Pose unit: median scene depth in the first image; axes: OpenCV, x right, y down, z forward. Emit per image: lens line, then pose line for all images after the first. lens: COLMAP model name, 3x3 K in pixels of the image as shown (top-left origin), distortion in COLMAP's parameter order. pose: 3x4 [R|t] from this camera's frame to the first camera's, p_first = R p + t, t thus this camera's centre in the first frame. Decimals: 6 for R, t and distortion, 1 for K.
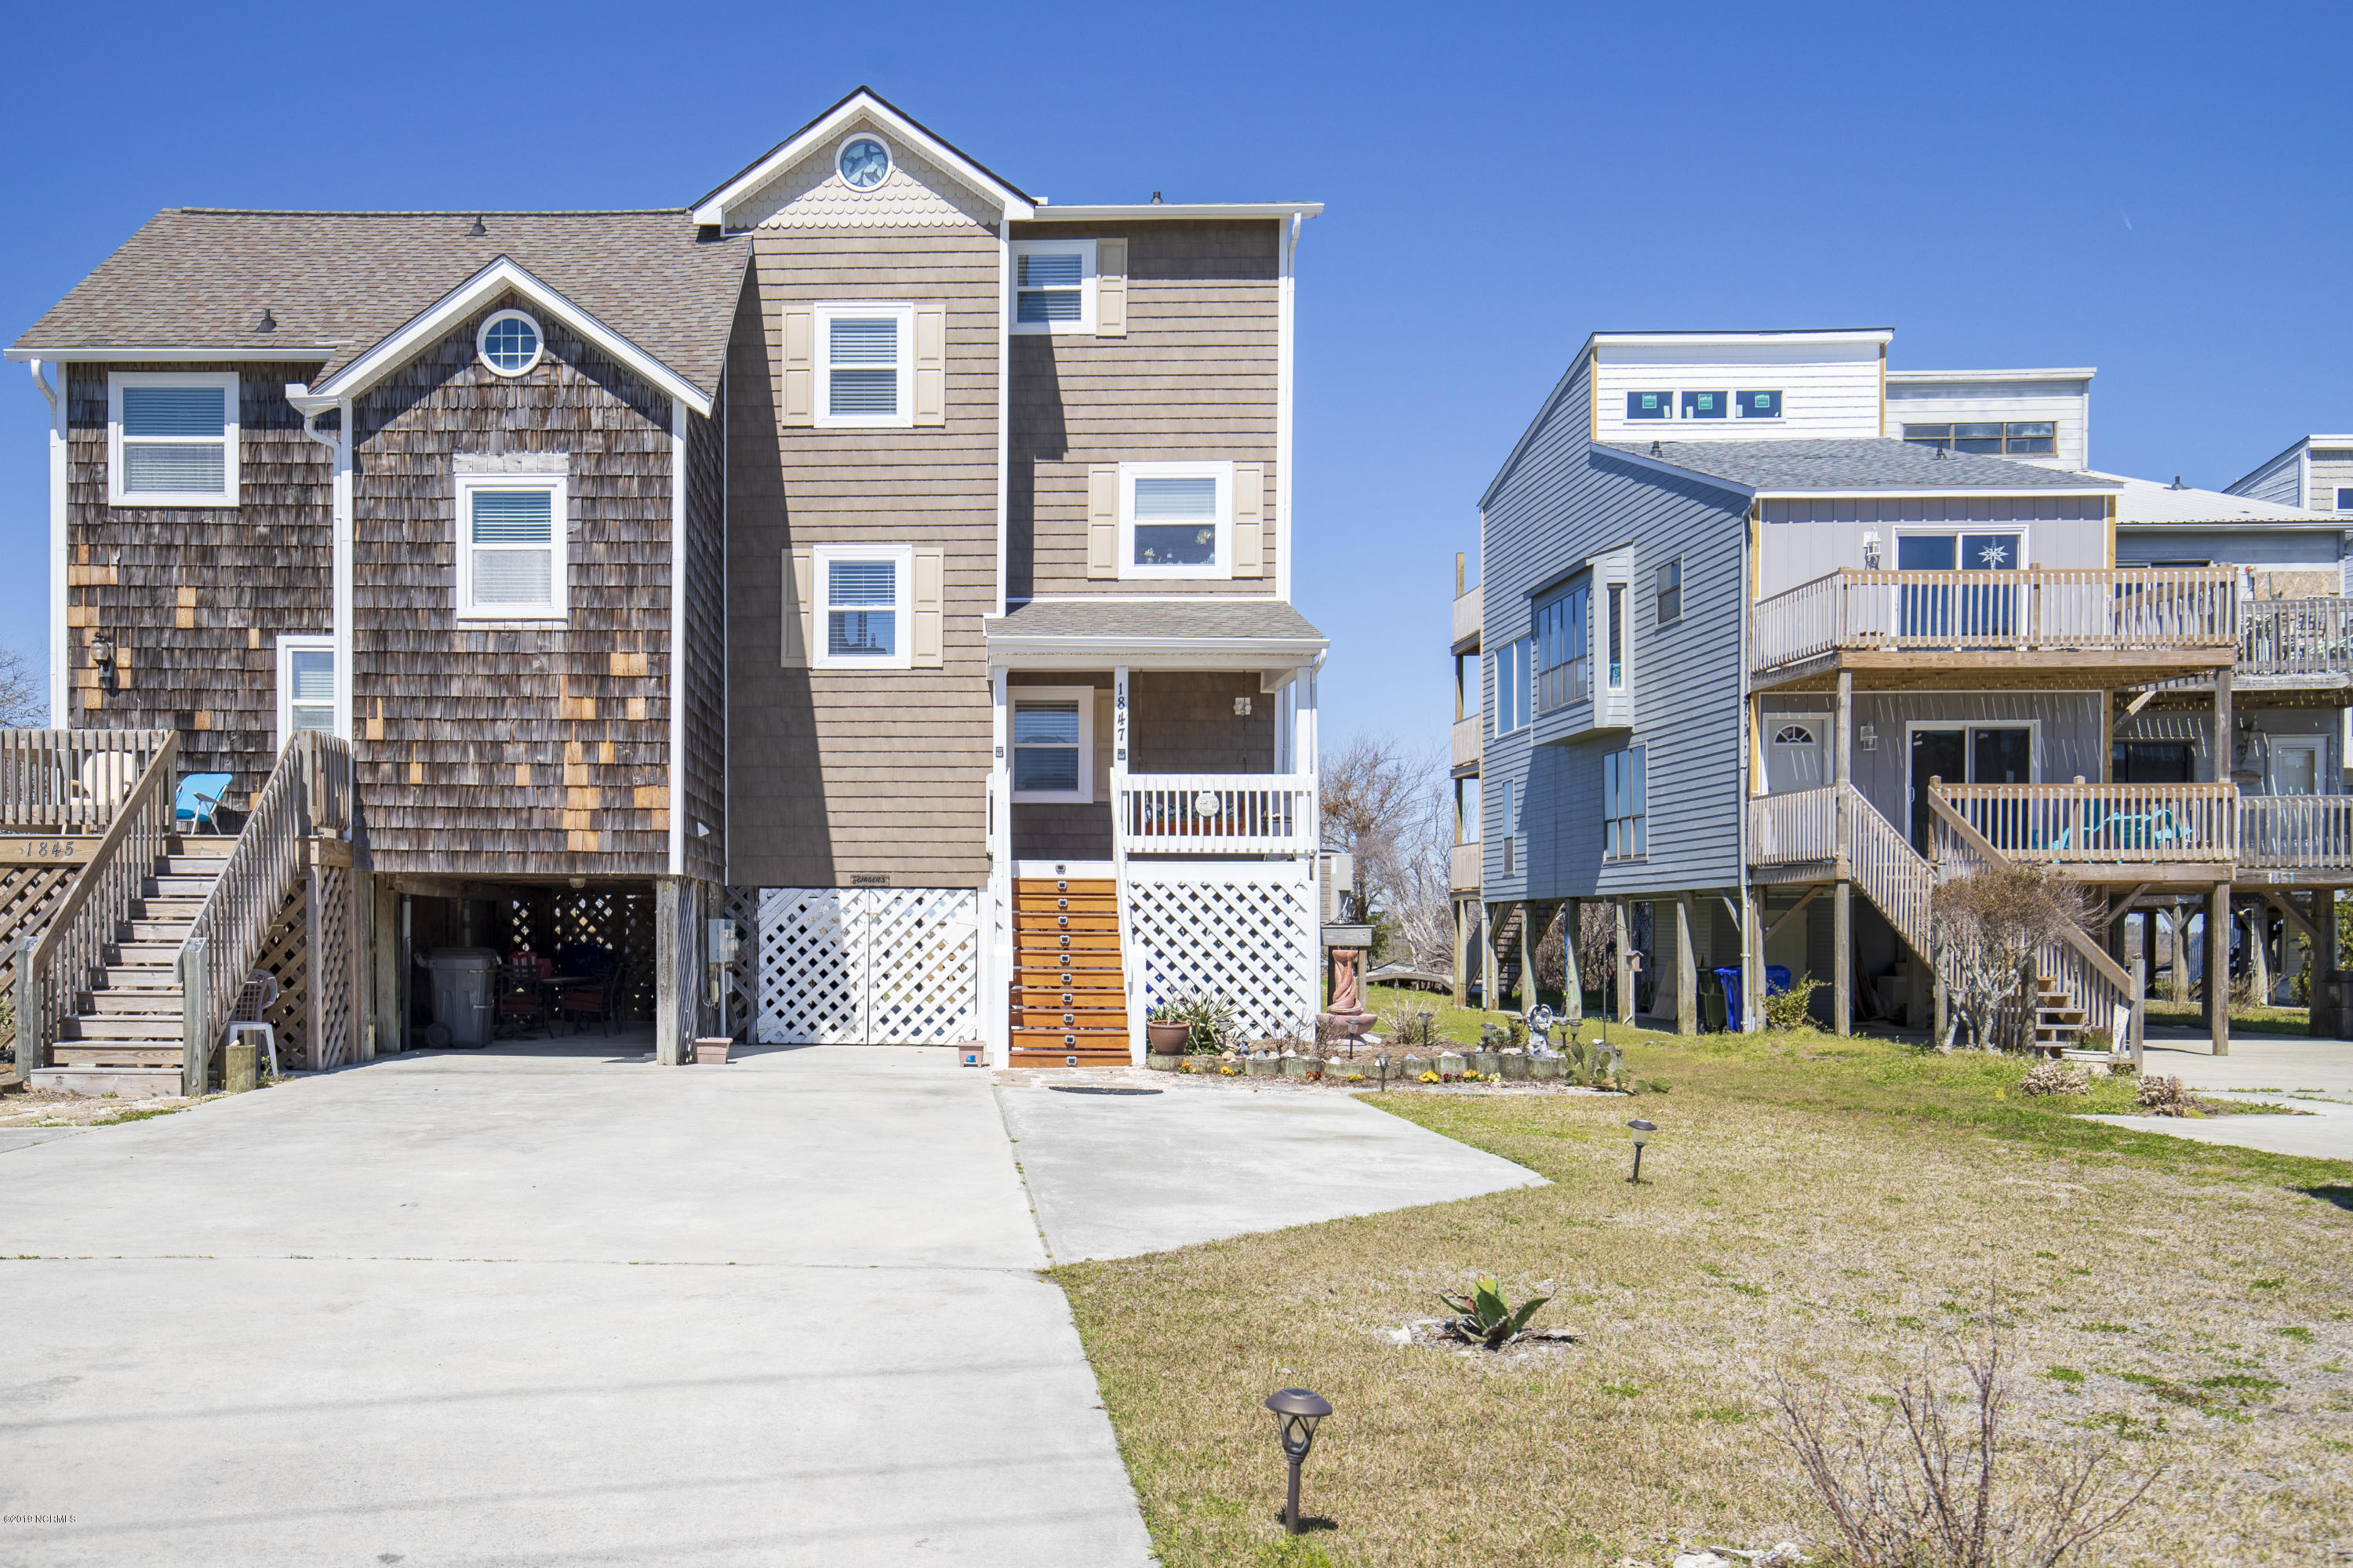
lens RADIAL K [[1798.1, 0, 839.6], [0, 1798.1, 969.0], [0, 0, 1]] dist [0.010151, -0.000476]
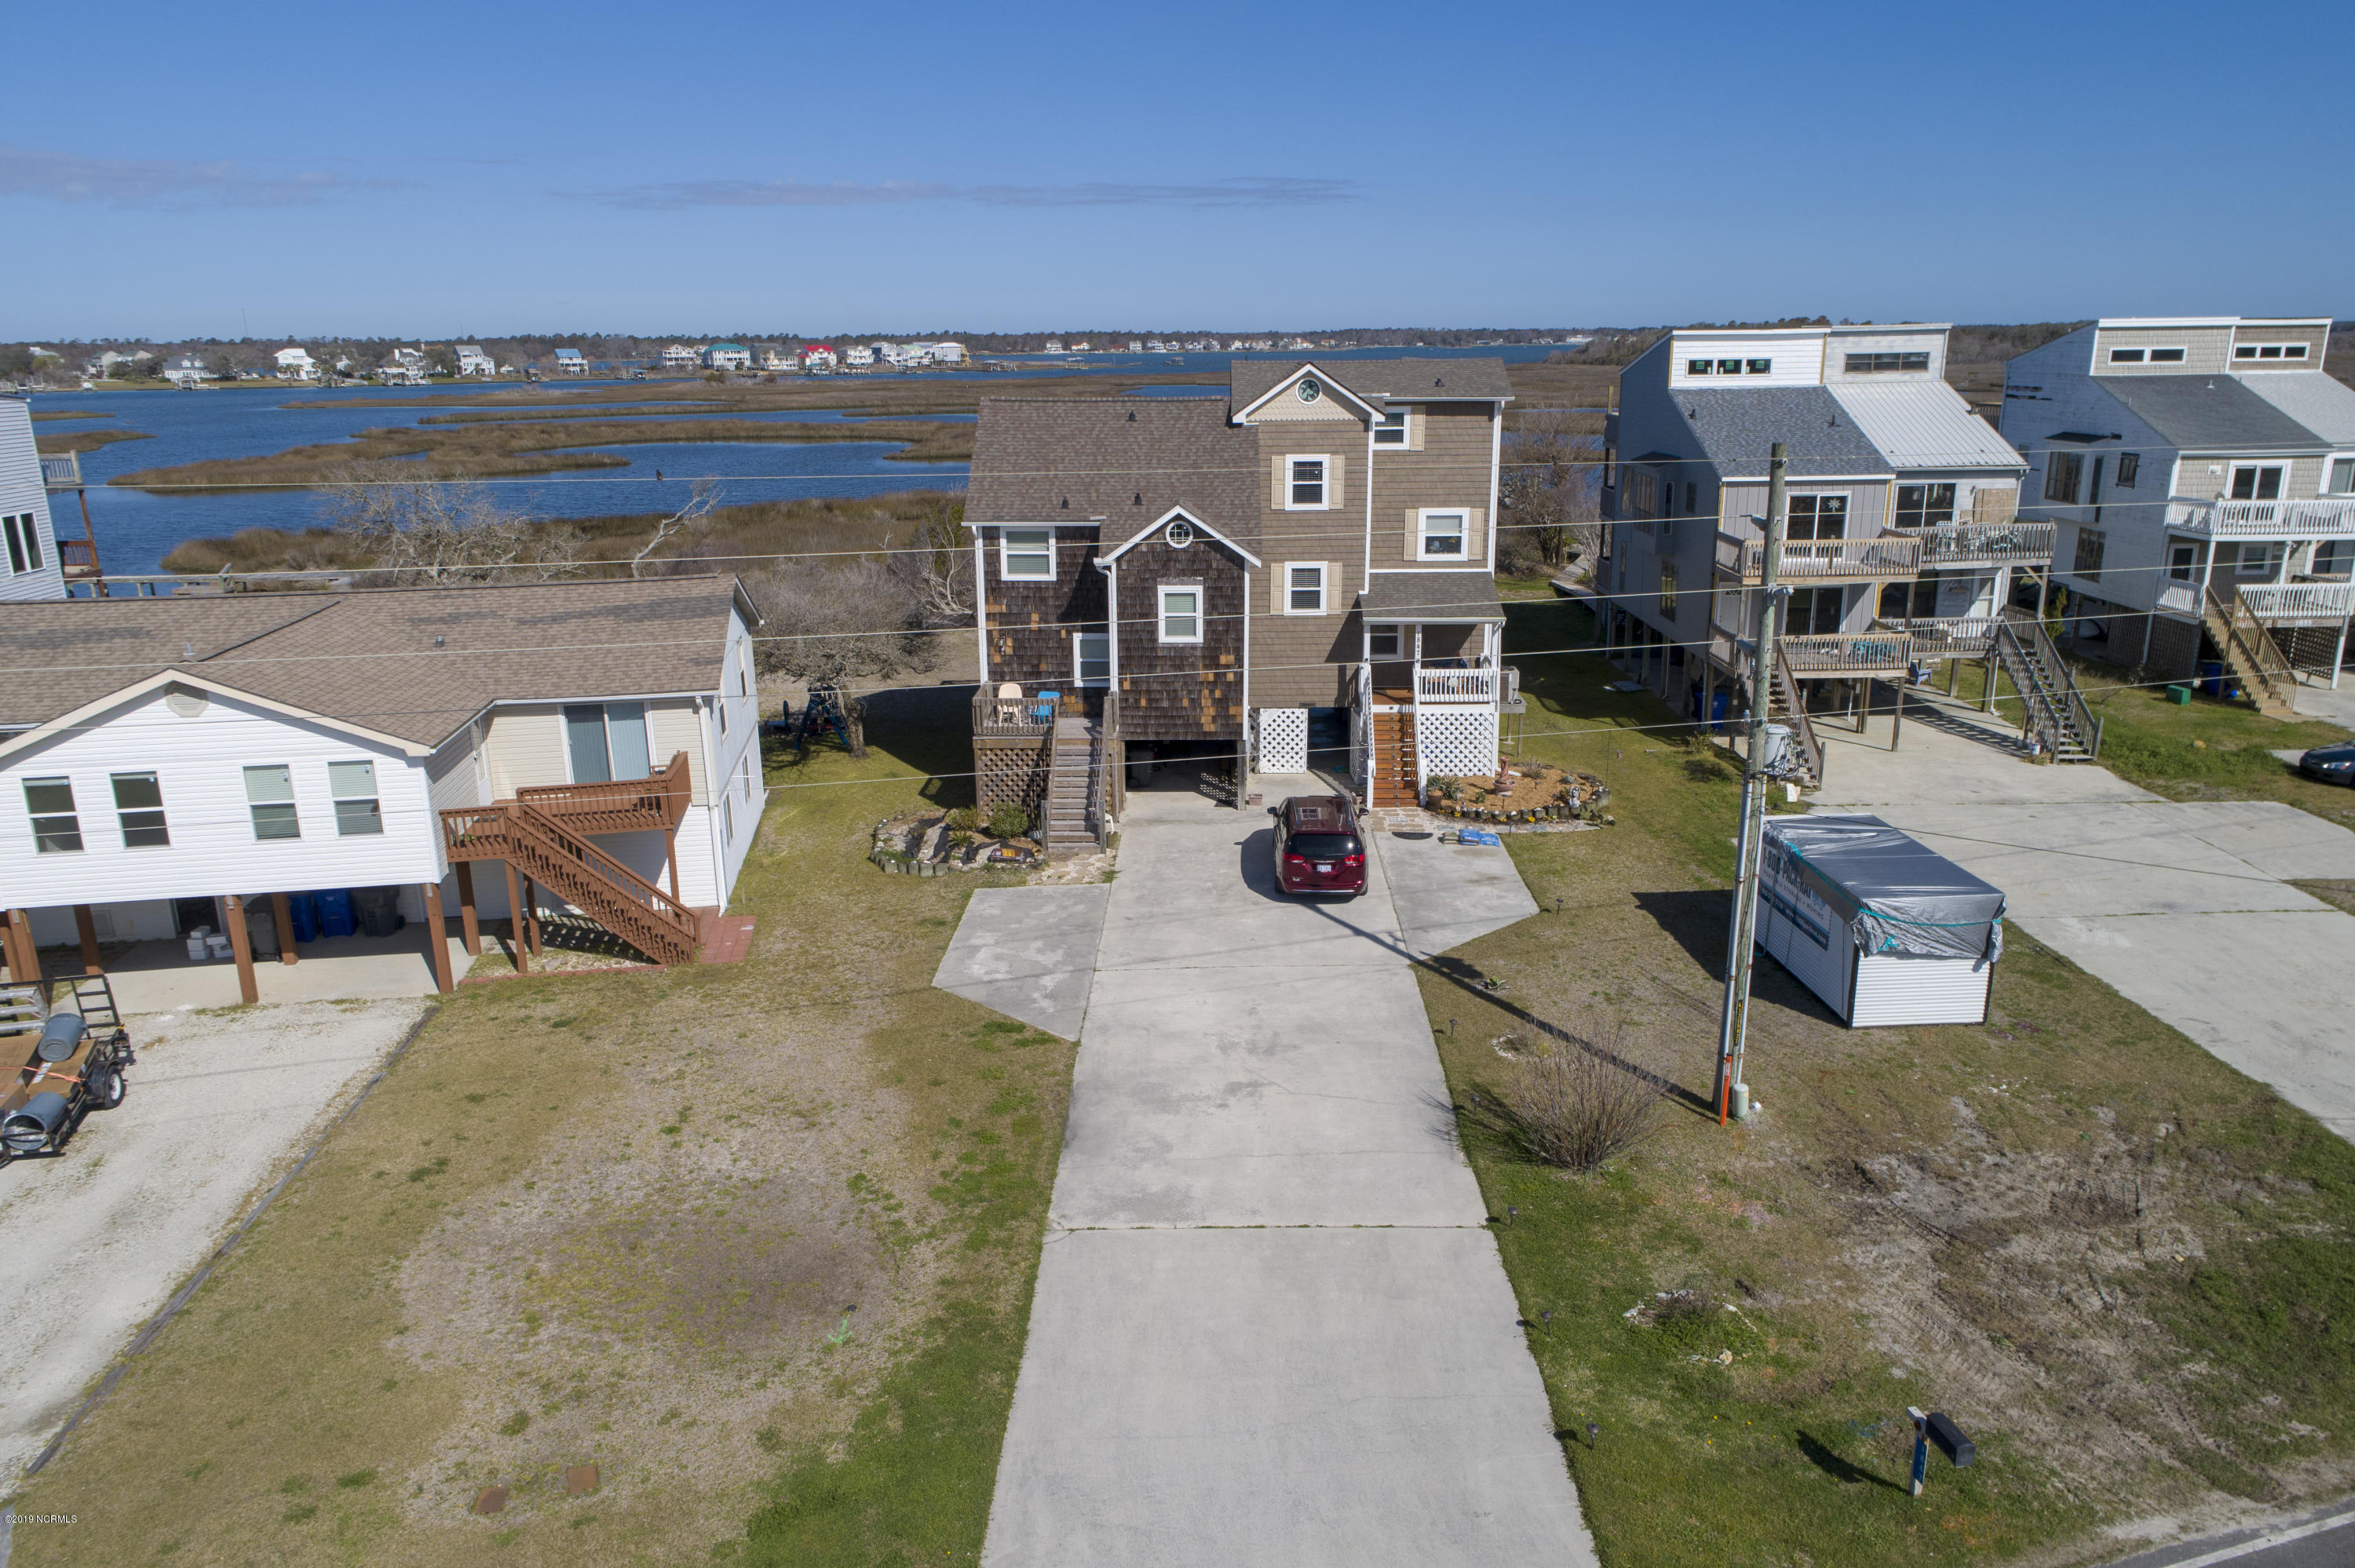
lens RADIAL K [[1588.3, 0, 1177.5], [0, 1588.3, 784.0], [0, 0, 1]] dist [-0.001445, 0.003048]
pose [[0.999555, -0.019773, 0.022321, -0.222965], [0.013537, 0.967851, 0.251161, -0.522325], [-0.026570, -0.250747, 0.967688, -1.122750]]
